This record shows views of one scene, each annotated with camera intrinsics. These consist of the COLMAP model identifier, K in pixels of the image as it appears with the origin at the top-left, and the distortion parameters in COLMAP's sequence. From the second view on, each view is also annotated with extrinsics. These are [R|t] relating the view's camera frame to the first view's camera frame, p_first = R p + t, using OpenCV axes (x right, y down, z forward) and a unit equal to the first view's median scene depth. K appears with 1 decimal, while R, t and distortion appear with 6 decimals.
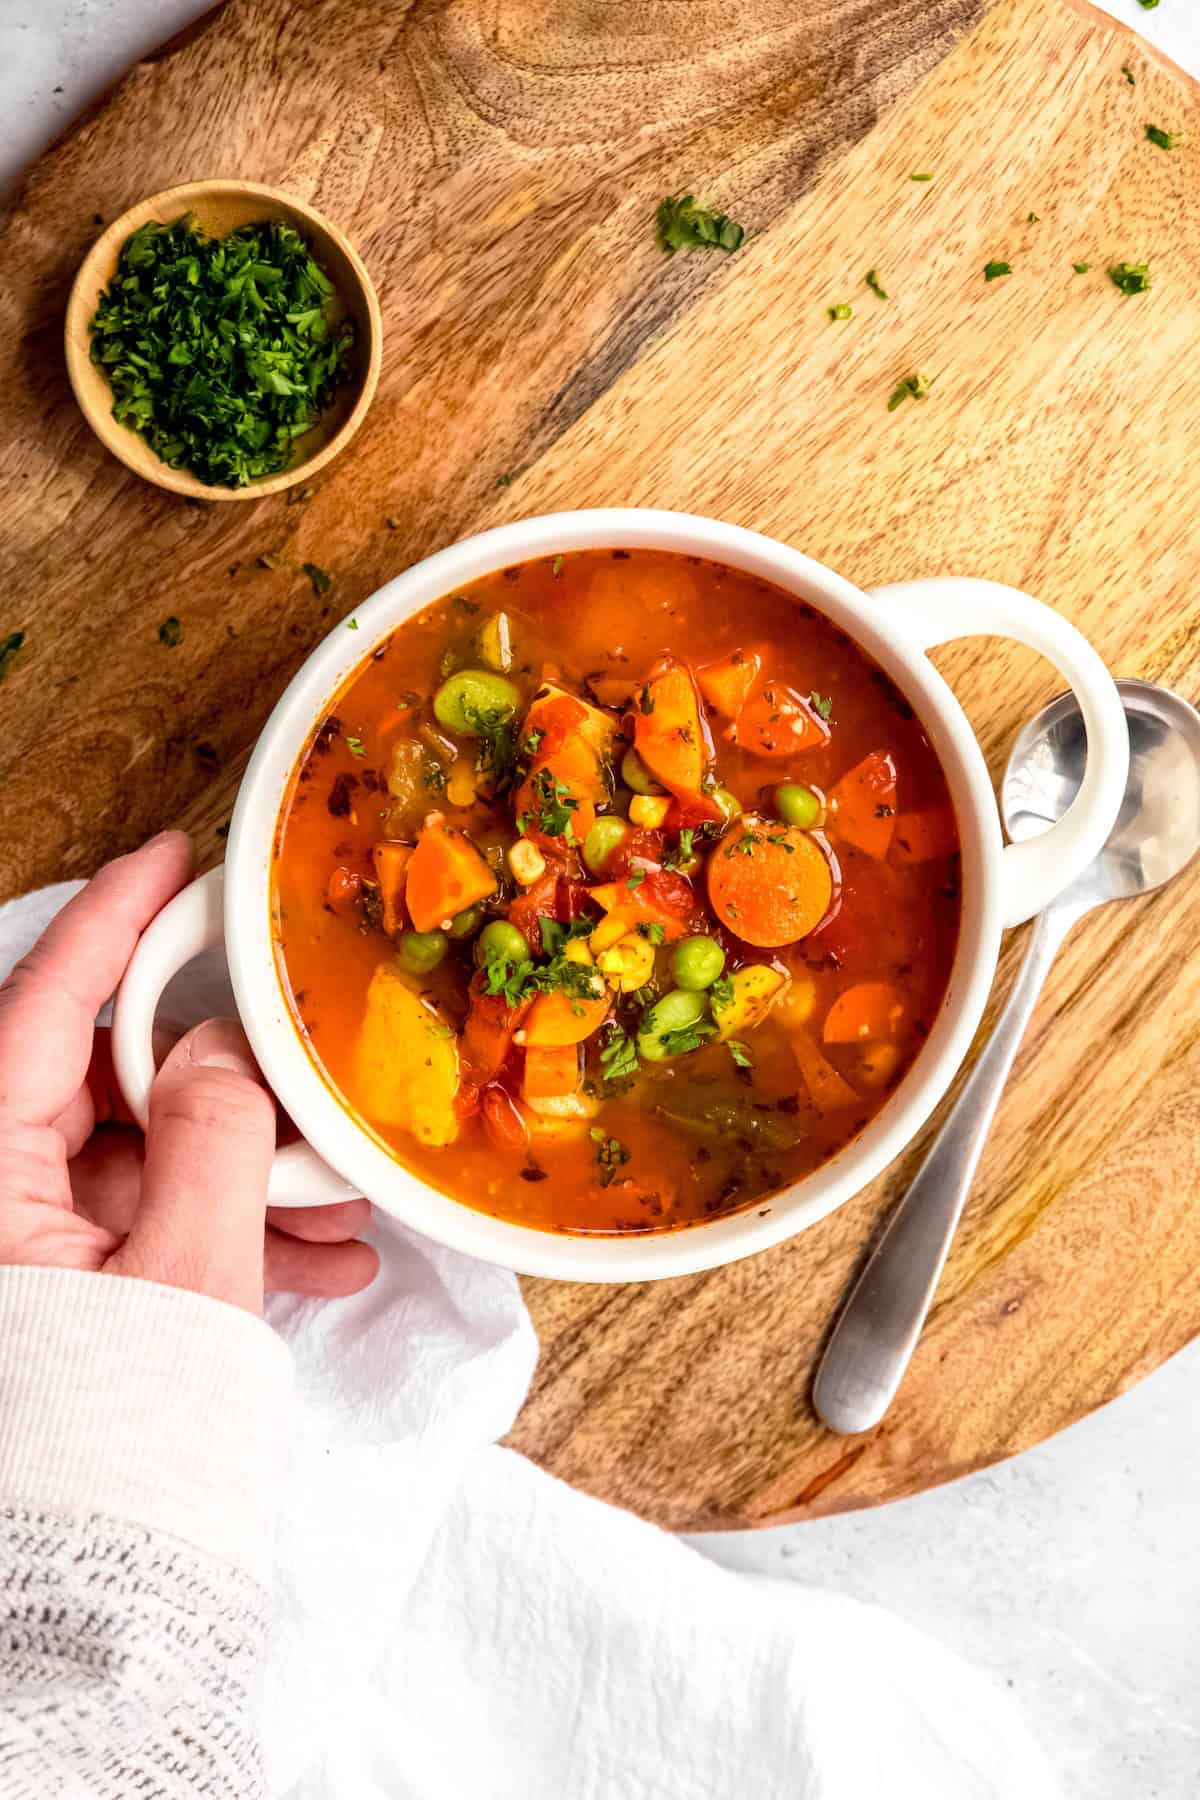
lens RADIAL K [[4362.3, 0, 562.4], [0, 4362.3, 925.2], [0, 0, 1]] dist [0.104440, 0.000000]
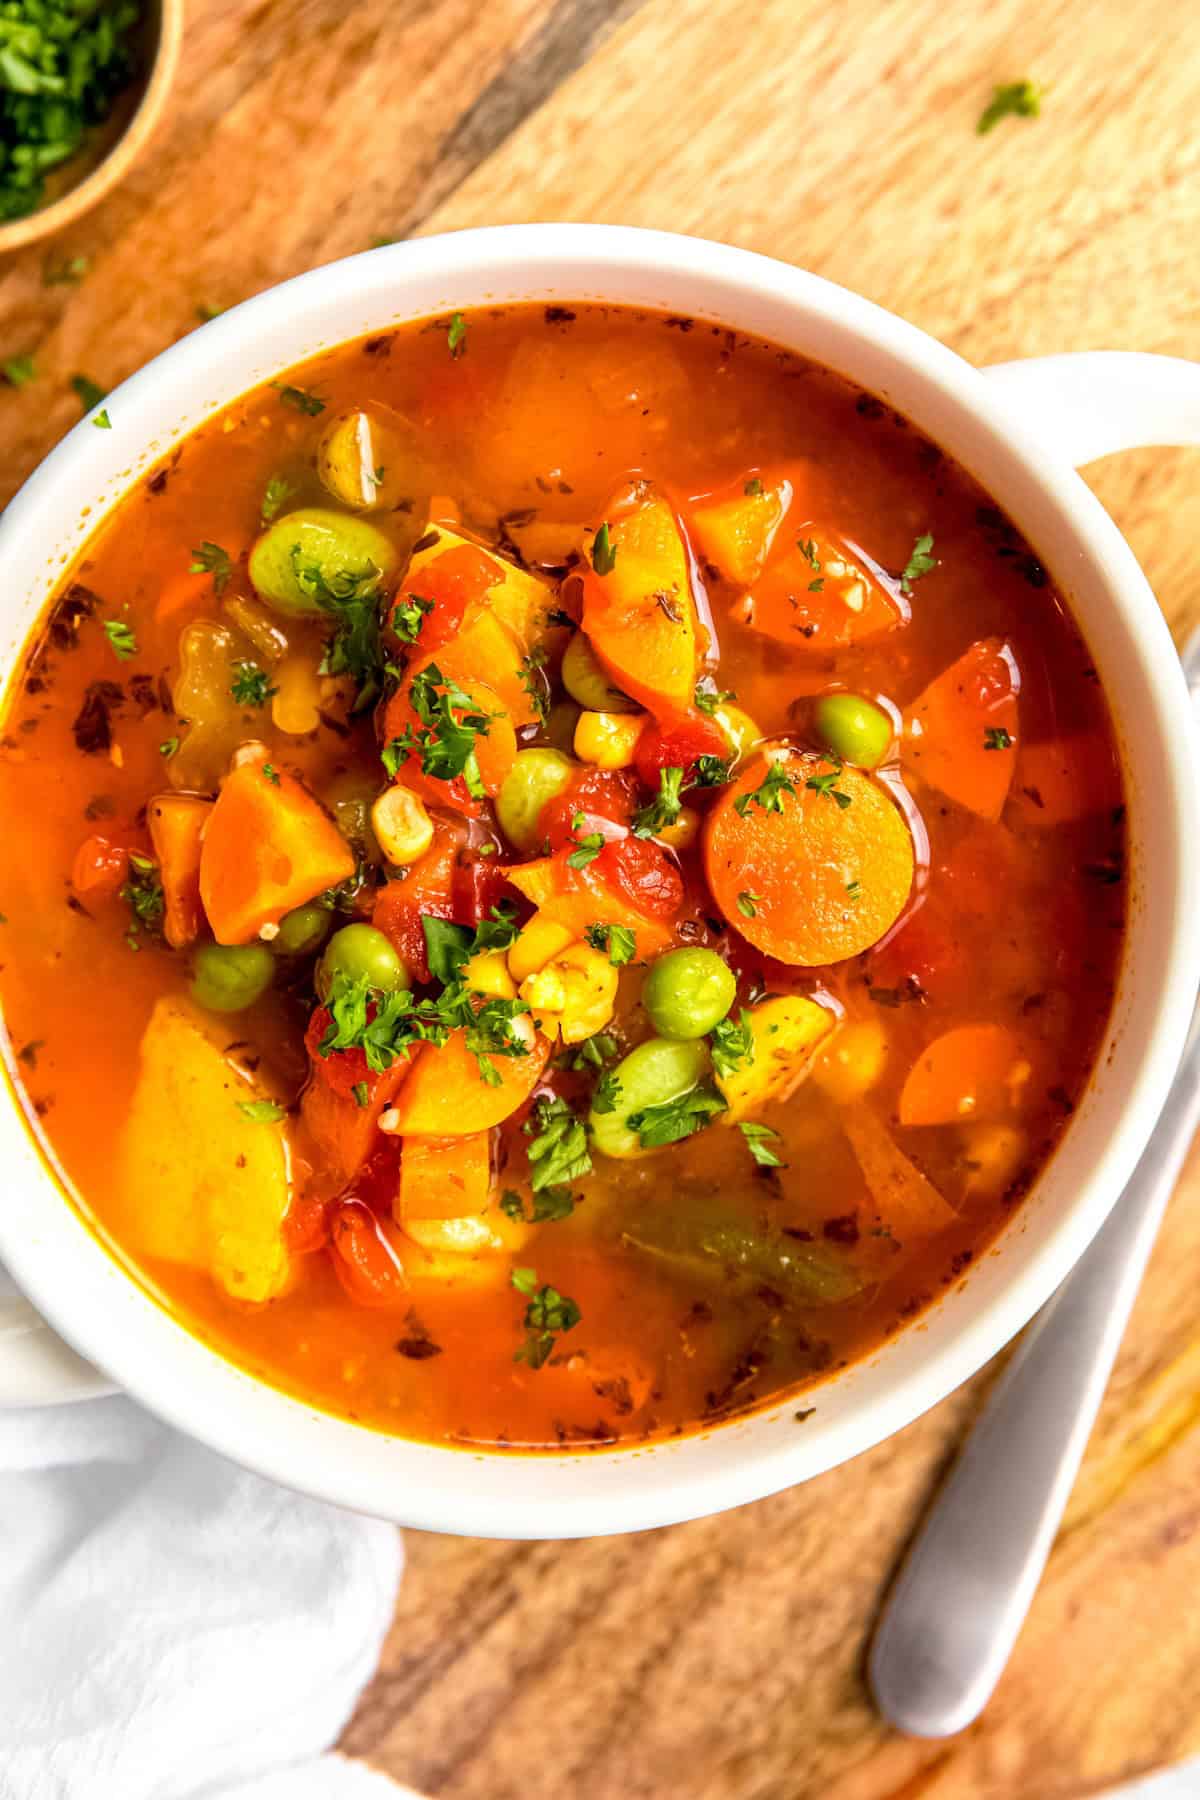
lens RADIAL K [[3232.3, 0, 652.9], [0, 3232.3, 853.4], [0, 0, 1]] dist [0.068160, 0.000000]
pose [[0.999604, -0.003250, 0.027948, 0.013506], [0.004352, 0.999212, -0.039452, 0.006922], [-0.027797, 0.039558, 0.998831, 0.553441]]
